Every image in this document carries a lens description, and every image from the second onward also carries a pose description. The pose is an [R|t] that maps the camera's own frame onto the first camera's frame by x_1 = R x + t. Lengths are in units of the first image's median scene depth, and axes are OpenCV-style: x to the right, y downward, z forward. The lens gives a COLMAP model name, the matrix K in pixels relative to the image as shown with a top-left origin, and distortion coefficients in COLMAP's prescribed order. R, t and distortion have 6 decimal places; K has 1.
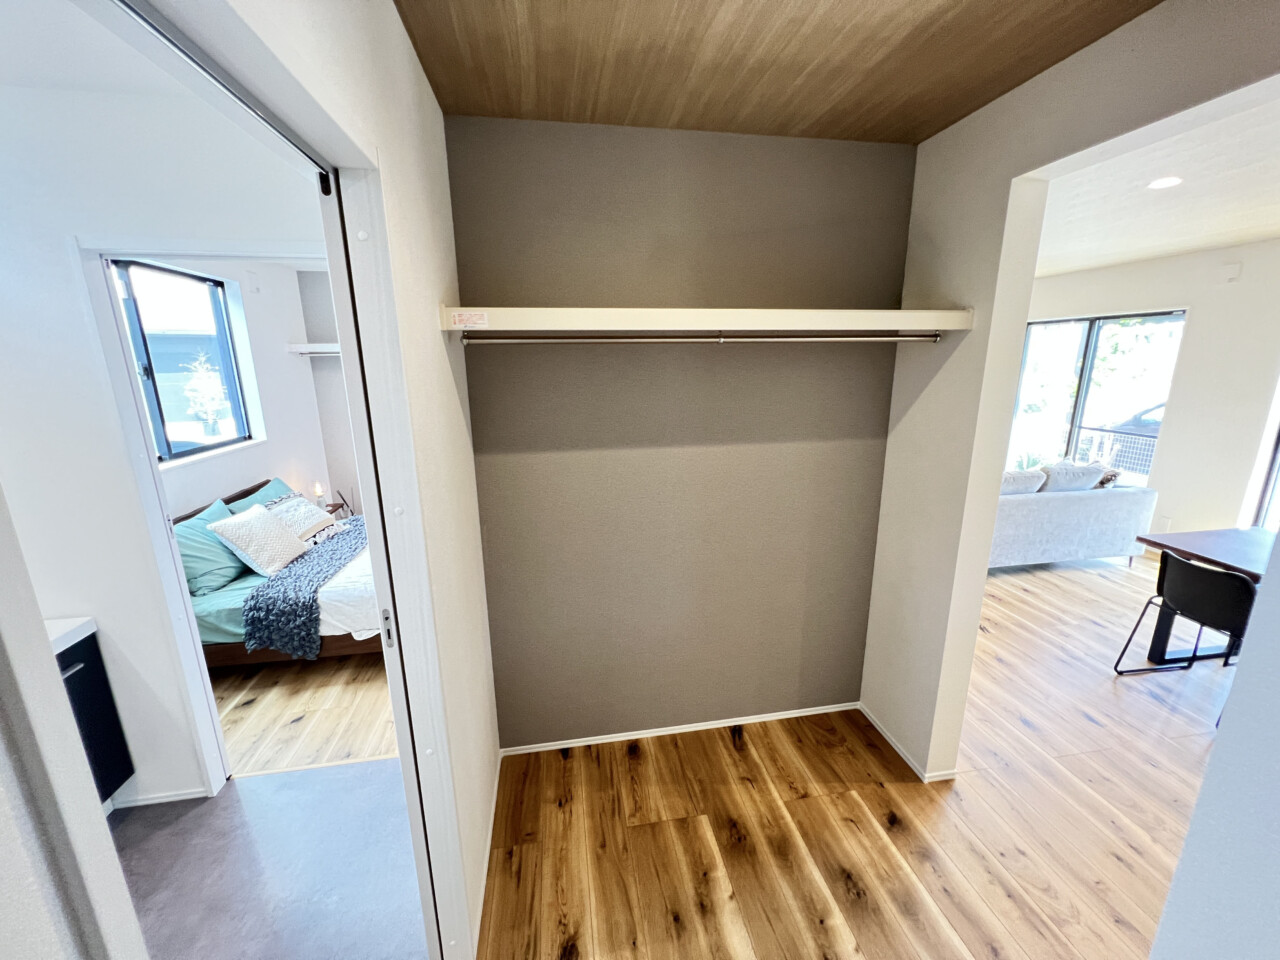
lens RADIAL K [[508.3, 0, 633.2], [0, 508.3, 484.9], [0, 0, 1]] dist [-0.001443, 0.000907]
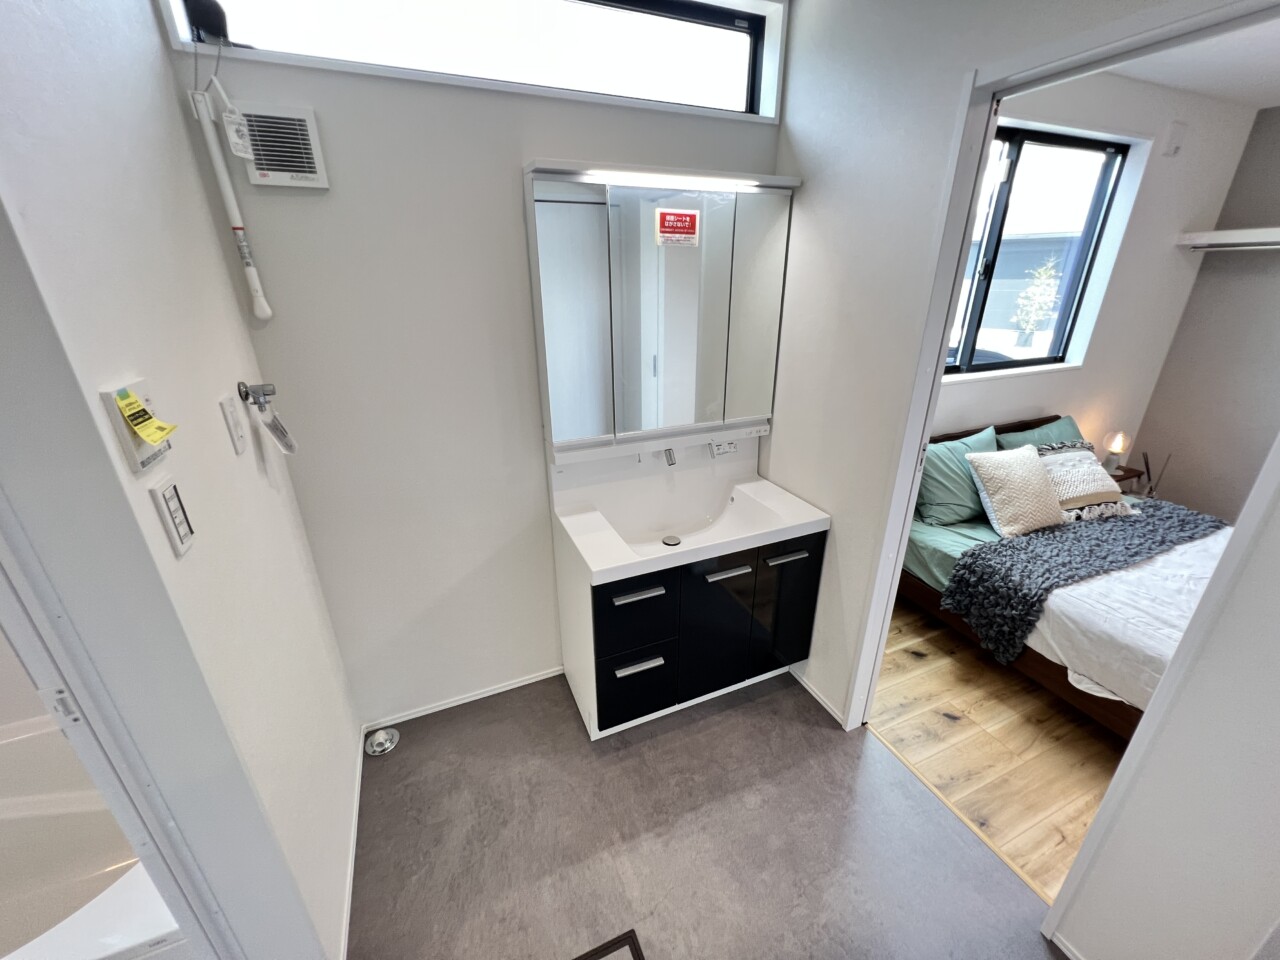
lens RADIAL K [[508.3, 0, 651.0], [0, 508.3, 484.0], [0, 0, 1]] dist [-0.001443, 0.000907]
pose [[0.254114, 0.377918, -0.890283, -0.175420], [-0.229441, 0.917778, 0.324100, -0.032107], [0.939565, 0.121909, 0.319930, 0.211985]]
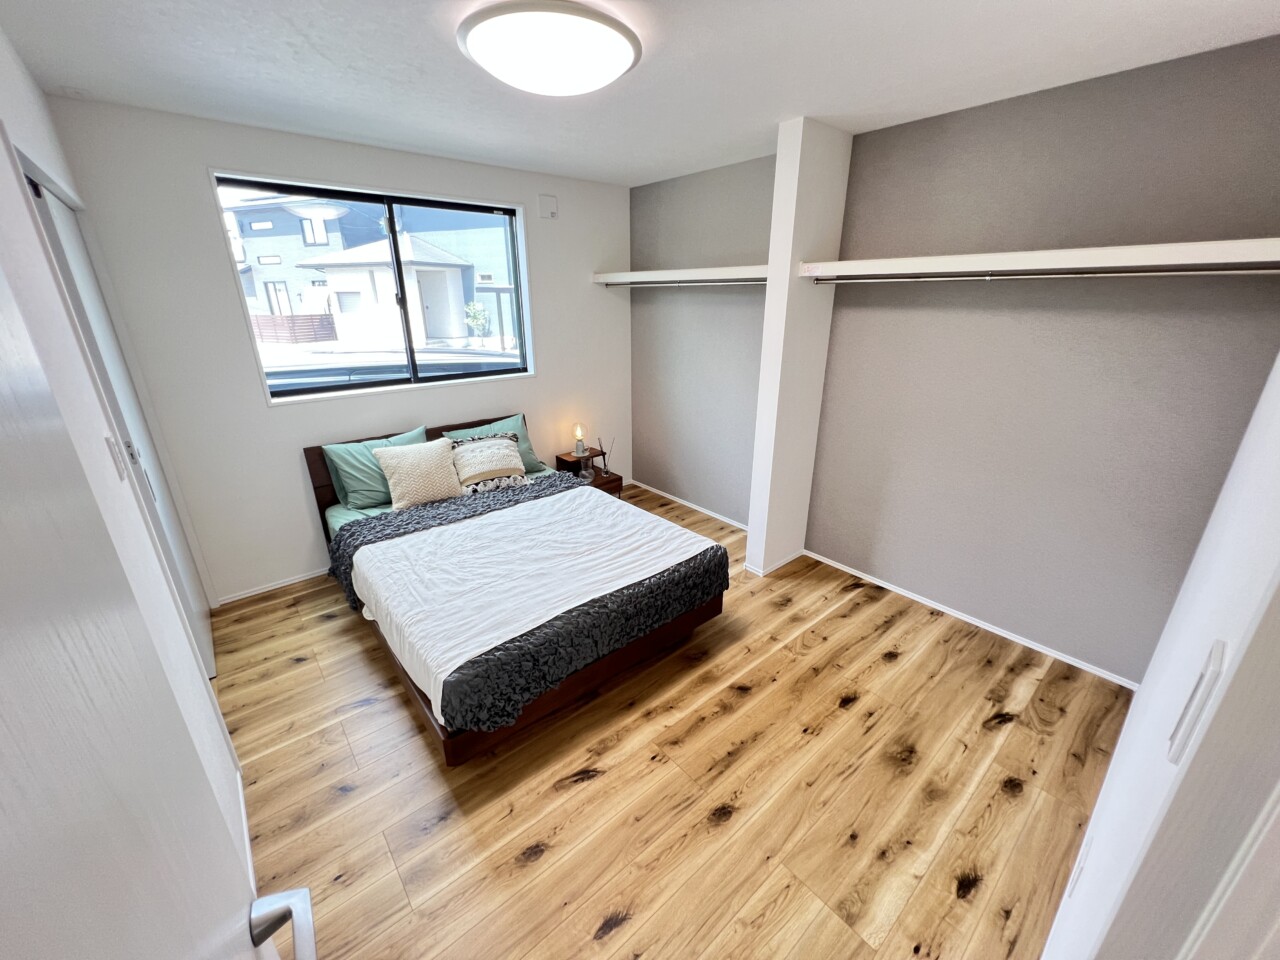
lens RADIAL K [[508.3, 0, 640.9], [0, 508.3, 478.4], [0, 0, 1]] dist [-0.001443, 0.000907]
pose [[0.513646, 0.296023, -0.805319, 0.346841], [-0.206717, 0.953645, 0.218699, -0.214757], [0.832728, 0.054139, 0.551029, 0.880093]]
